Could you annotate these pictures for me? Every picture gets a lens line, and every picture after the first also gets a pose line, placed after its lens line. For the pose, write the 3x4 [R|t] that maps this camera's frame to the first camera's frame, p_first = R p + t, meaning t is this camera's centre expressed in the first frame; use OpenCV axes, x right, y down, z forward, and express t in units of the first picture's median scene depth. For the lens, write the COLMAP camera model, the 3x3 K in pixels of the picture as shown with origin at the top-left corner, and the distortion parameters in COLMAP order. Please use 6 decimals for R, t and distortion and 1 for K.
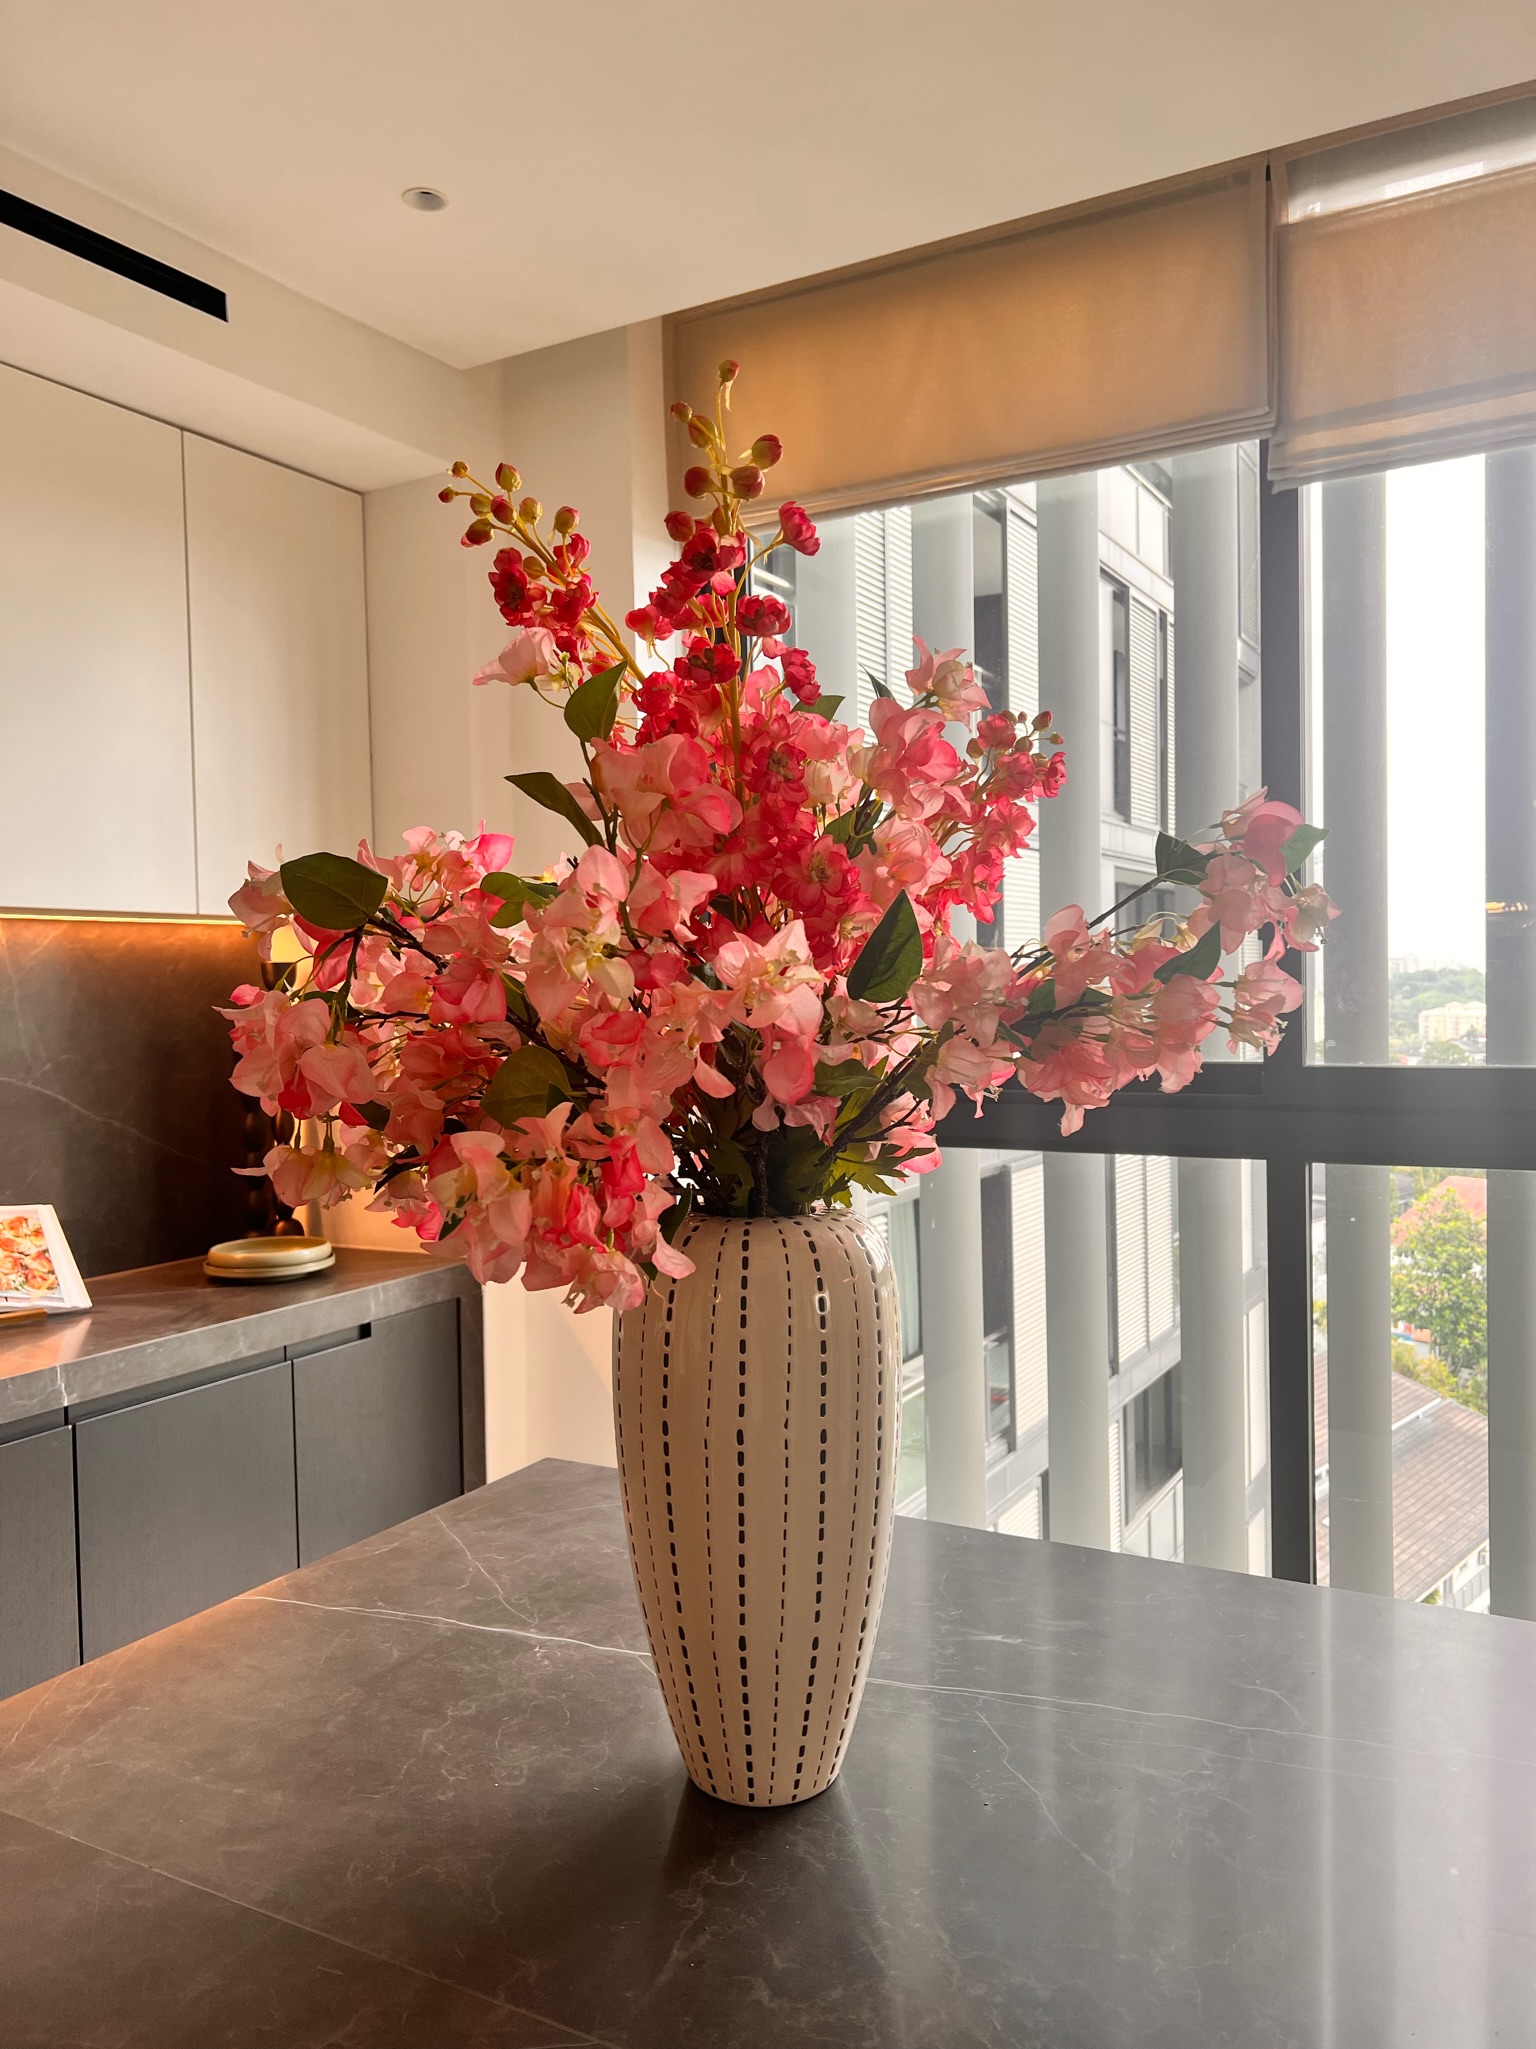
lens RADIAL K [[1573.7, 0, 768.0], [0, 1573.7, 1024.5], [0, 0, 1]] dist [0.005004, 0.002065]
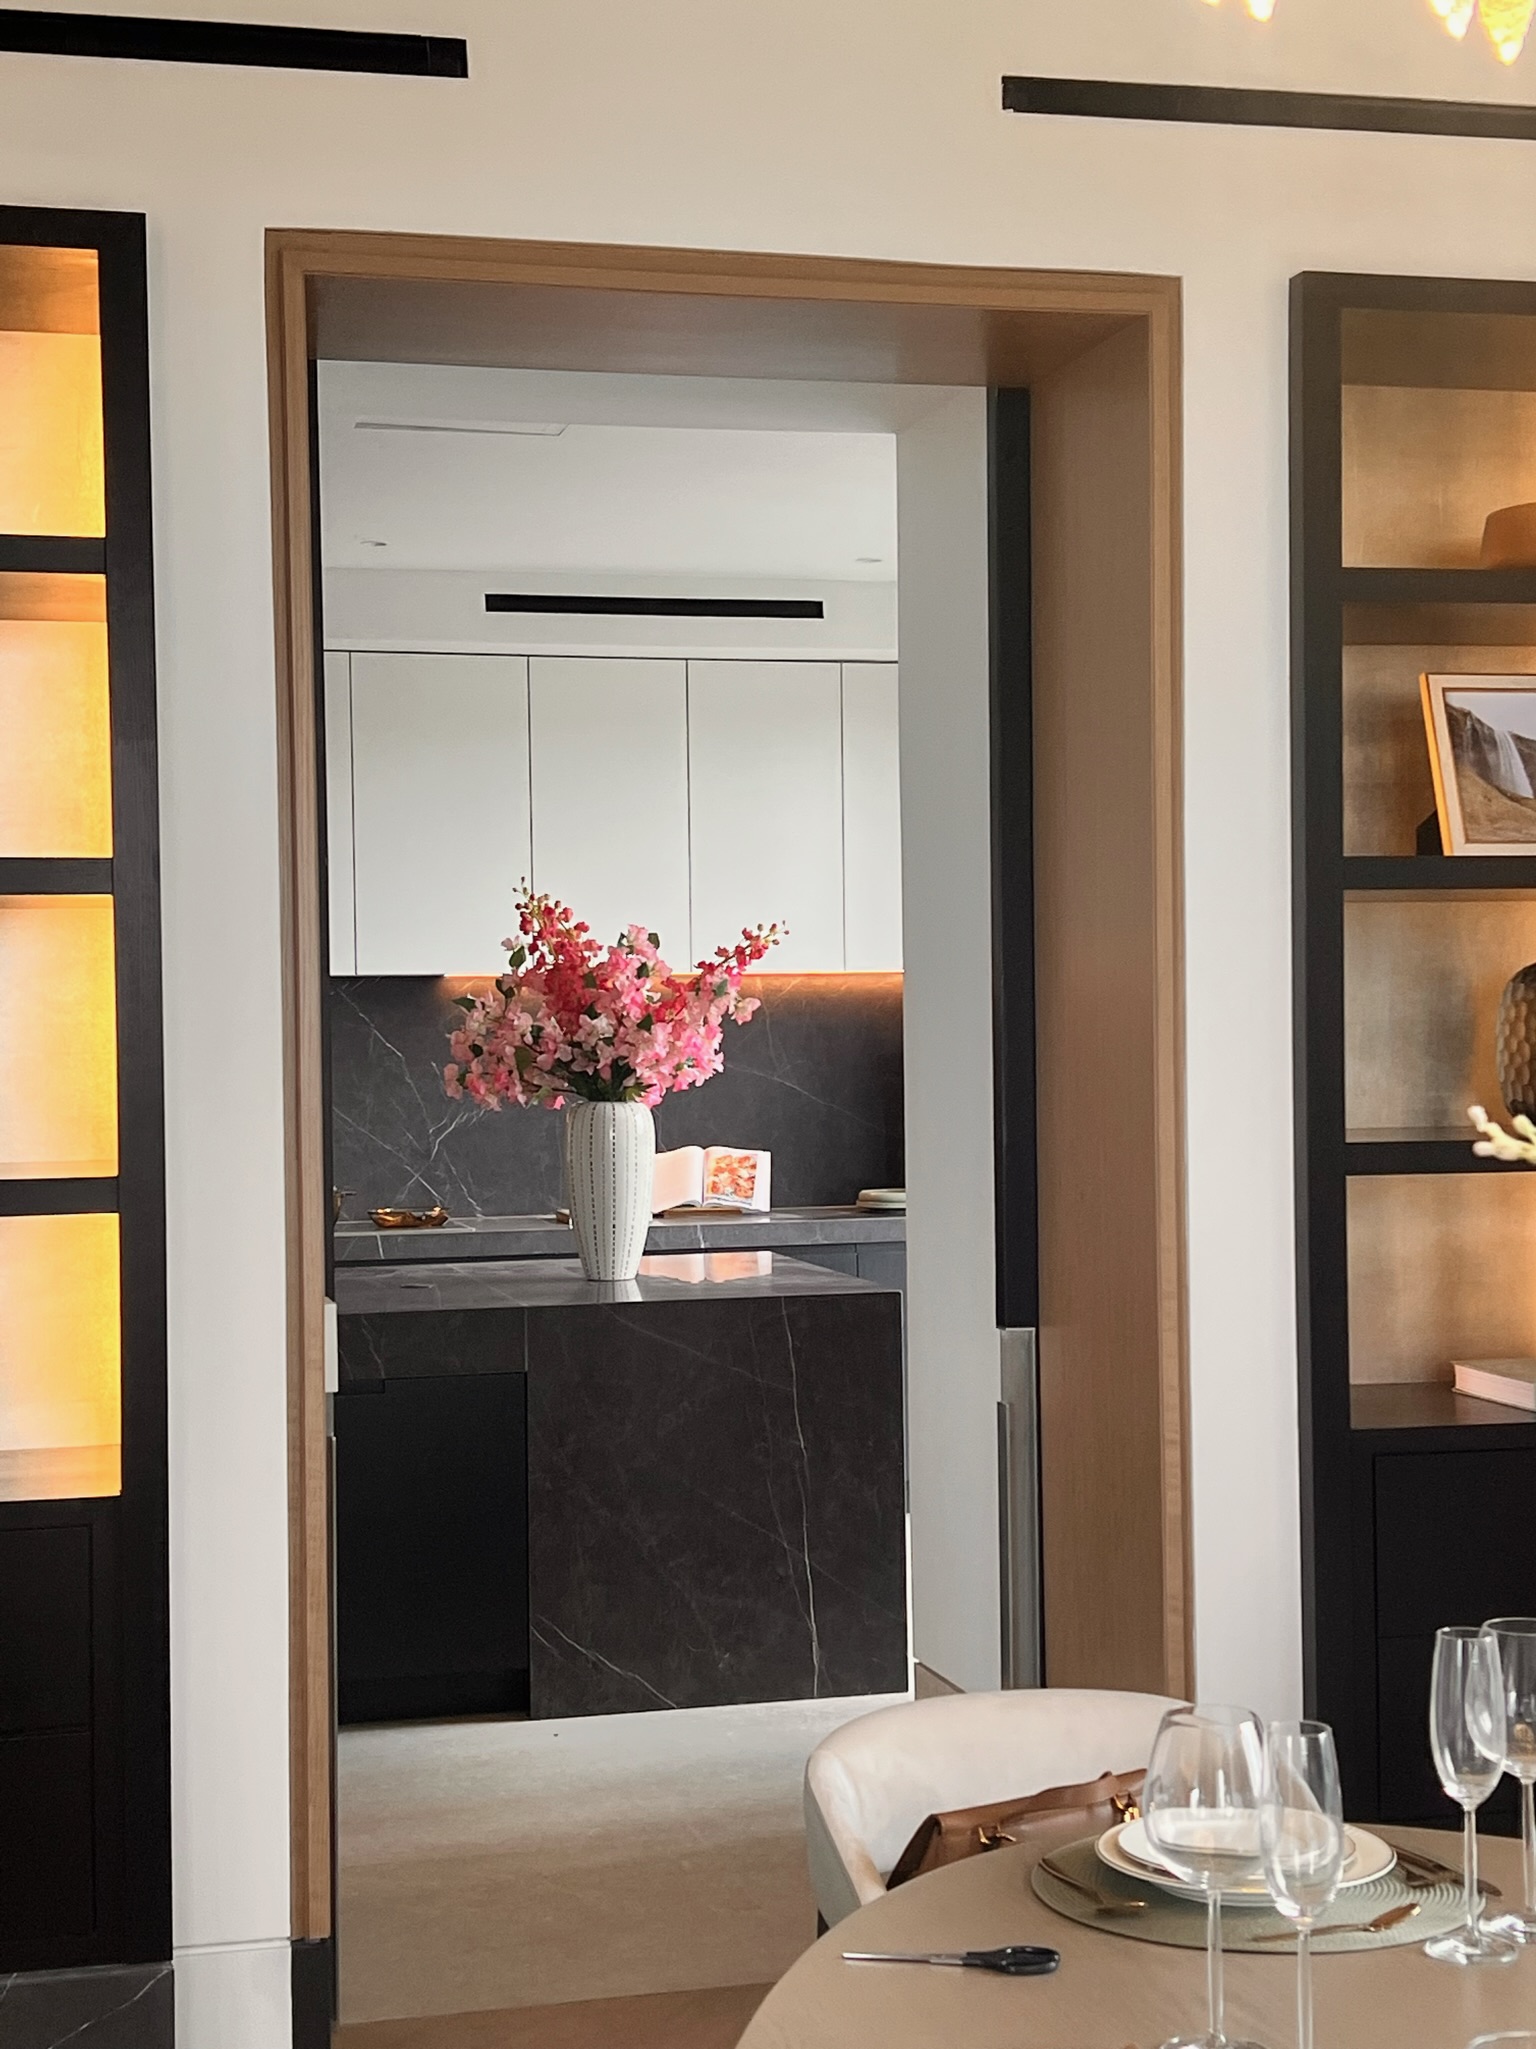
lens RADIAL K [[3054.6, 0, 768.0], [0, 3054.6, 1024.5], [0, 0, 1]] dist [0.165844, -0.013329]
pose [[0.699086, 0.012753, -0.714924, 1.809883], [-0.022559, 0.999737, -0.004226, -0.002798], [0.714681, 0.019082, 0.699190, -1.211098]]
